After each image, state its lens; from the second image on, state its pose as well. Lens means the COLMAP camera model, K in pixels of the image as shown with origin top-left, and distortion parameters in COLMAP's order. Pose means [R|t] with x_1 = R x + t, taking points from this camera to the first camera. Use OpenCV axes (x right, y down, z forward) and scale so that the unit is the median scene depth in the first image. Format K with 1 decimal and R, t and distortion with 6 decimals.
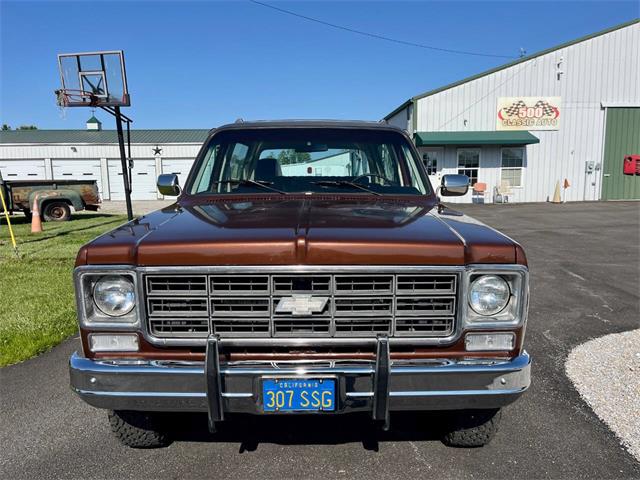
lens RADIAL K [[486.2, 0, 321.3], [0, 486.2, 243.6], [0, 0, 1]] dist [0.089954, -0.121455]
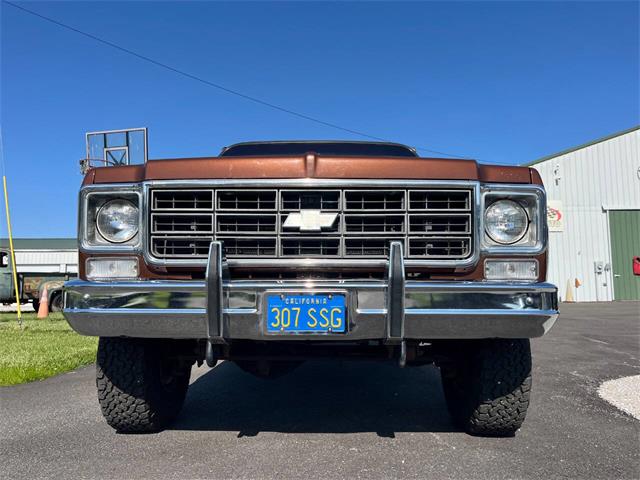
lens RADIAL K [[486.2, 0, 321.3], [0, 486.2, 243.6], [0, 0, 1]] dist [0.089954, -0.121455]
pose [[0.999828, 0.003173, -0.018255, -0.000571], [-0.007486, 0.970404, -0.241371, 0.321544], [0.016949, 0.241466, 0.970261, 0.063360]]
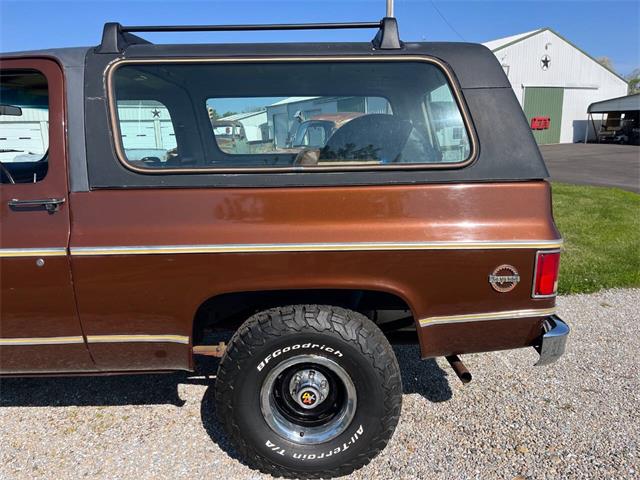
lens RADIAL K [[485.2, 0, 316.5], [0, 485.2, 246.6], [0, 0, 1]] dist [0.082694, -0.117094]
pose [[0.901513, -0.111342, 0.418184, -5.468243], [0.076459, 0.992113, 0.099323, 0.199451], [-0.425945, -0.057567, 0.902916, -1.308799]]
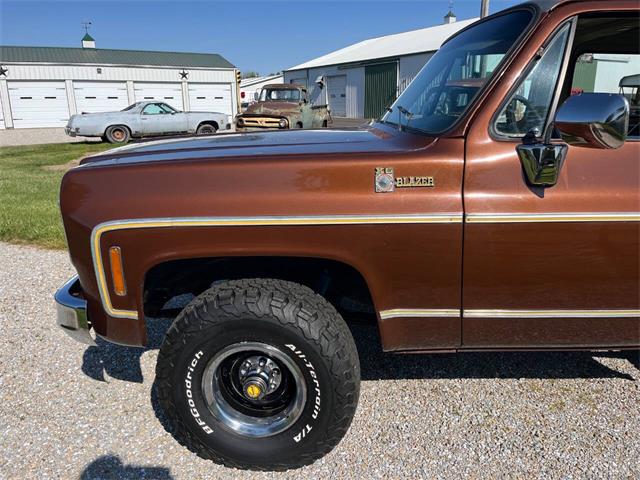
lens RADIAL K [[485.2, 0, 316.5], [0, 485.2, 246.6], [0, 0, 1]] dist [0.082694, -0.117094]
pose [[0.890724, -0.123023, 0.437580, -6.389457], [0.056335, 0.985134, 0.162290, 0.146774], [-0.451040, -0.119905, 0.884413, -0.778276]]
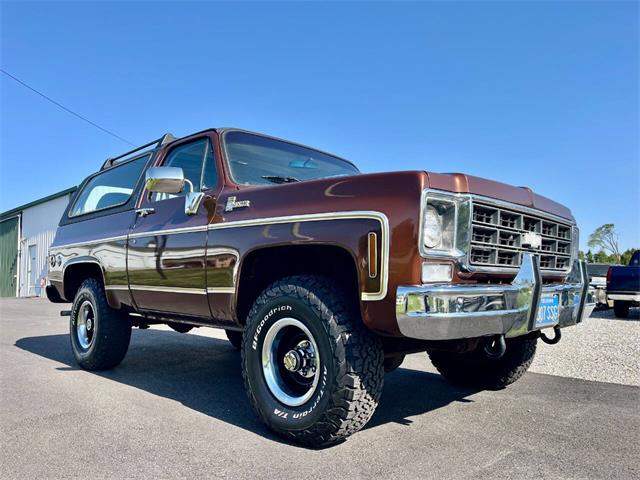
lens RADIAL K [[486.2, 0, 321.3], [0, 486.2, 243.6], [0, 0, 1]] dist [0.089954, -0.121455]
pose [[0.701816, 0.062848, 0.709581, -1.078184], [0.101226, 0.977194, -0.186670, 0.254841], [-0.705130, 0.202836, 0.679448, 0.414522]]
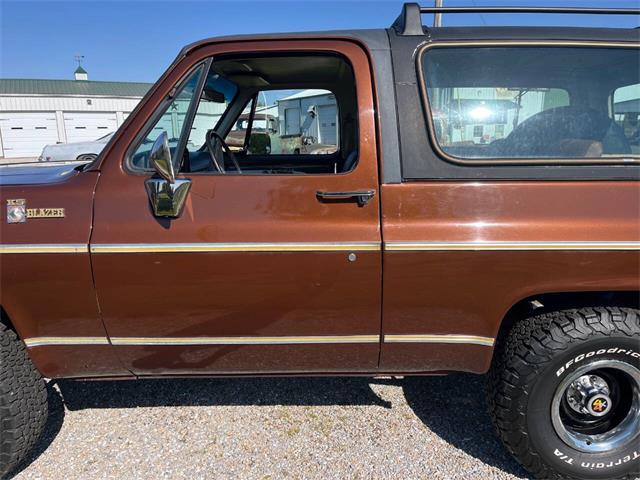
lens RADIAL K [[485.2, 0, 316.5], [0, 485.2, 246.6], [0, 0, 1]] dist [0.082694, -0.117094]
pose [[0.899327, -0.100011, 0.425687, -5.896192], [0.059047, 0.992353, 0.108397, 0.170350], [-0.433273, -0.072349, 0.898354, -1.052577]]
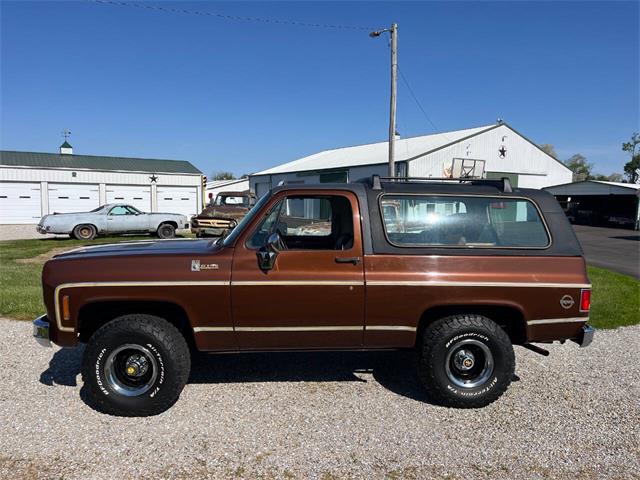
lens RADIAL K [[486.2, 0, 321.3], [0, 486.2, 243.6], [0, 0, 1]] dist [0.089954, -0.121455]
pose [[0.859077, -0.022978, 0.511330, -6.438309], [0.046550, 0.998359, -0.033344, 0.171004], [-0.509724, 0.052447, 0.858738, -1.753898]]
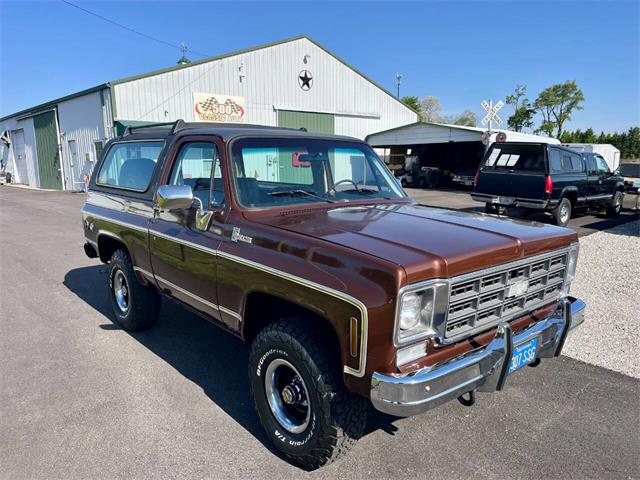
lens RADIAL K [[486.2, 0, 321.3], [0, 486.2, 243.6], [0, 0, 1]] dist [0.089954, -0.121455]
pose [[0.753679, -0.105113, 0.648783, -1.051267], [0.088169, 0.994376, 0.058680, -0.101041], [-0.651302, 0.012977, 0.758708, 0.262542]]
